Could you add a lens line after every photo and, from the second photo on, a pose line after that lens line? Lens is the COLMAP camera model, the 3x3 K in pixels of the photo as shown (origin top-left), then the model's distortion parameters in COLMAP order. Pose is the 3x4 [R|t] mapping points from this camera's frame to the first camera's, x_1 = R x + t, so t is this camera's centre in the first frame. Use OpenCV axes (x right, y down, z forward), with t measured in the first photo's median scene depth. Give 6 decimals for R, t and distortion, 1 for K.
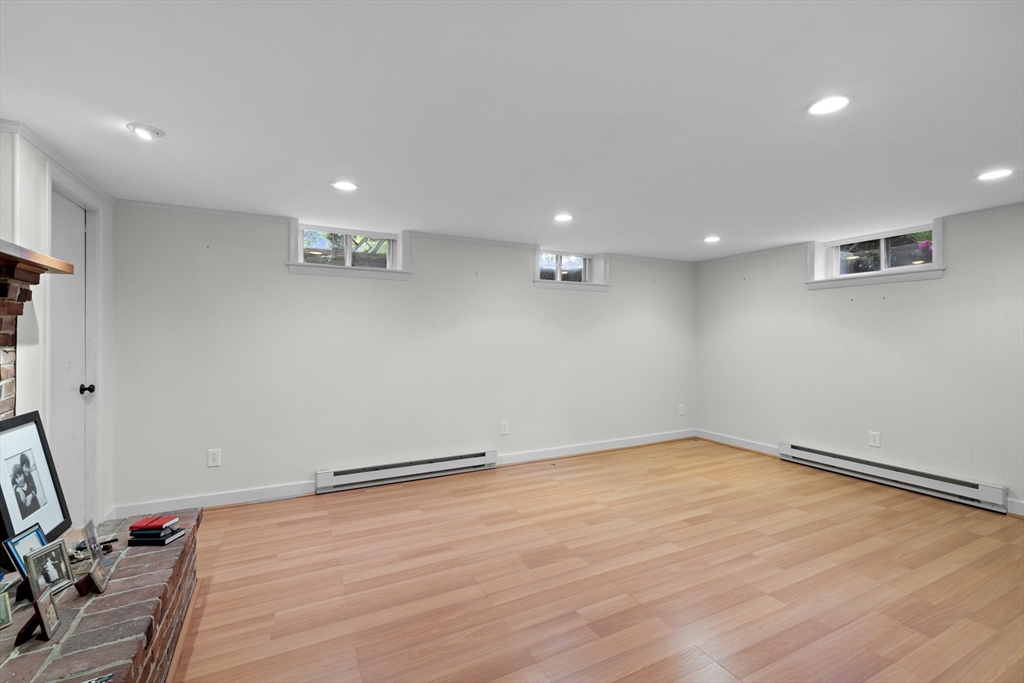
lens RADIAL K [[442.3, 0, 509.1], [0, 442.3, 340.5], [0, 0, 1]] dist [-0.000591, 0.000419]
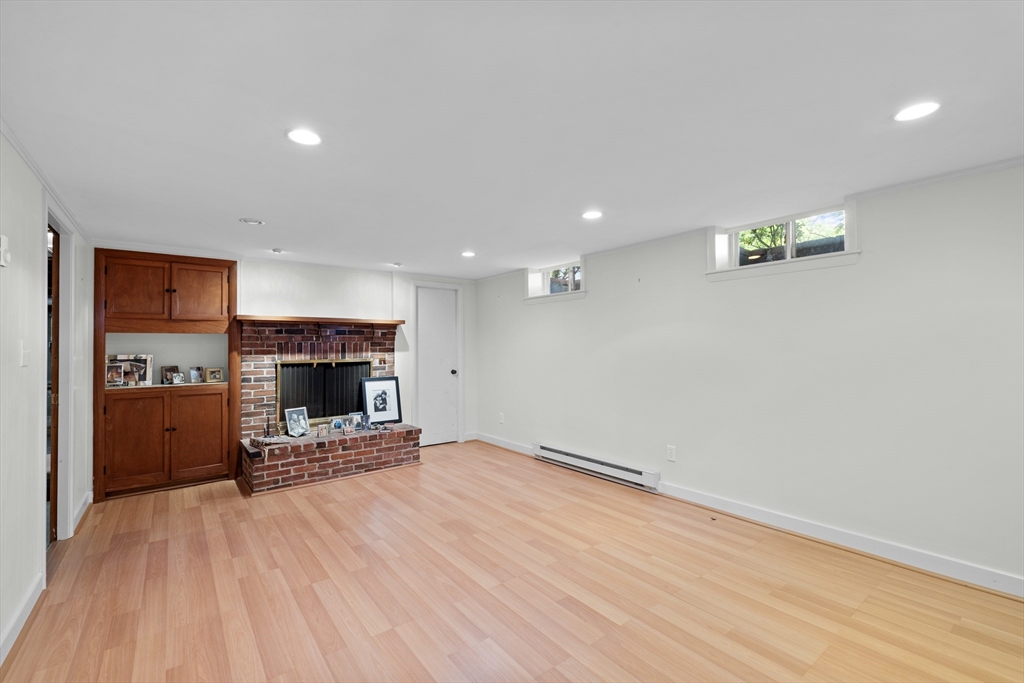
lens RADIAL K [[442.3, 0, 511.6], [0, 442.3, 342.6], [0, 0, 1]] dist [-0.000591, 0.000419]
pose [[0.193594, -0.010071, -0.981030, 1.052316], [0.000433, 0.999948, -0.010180, -0.010739], [0.981082, 0.001547, 0.193588, 0.722530]]
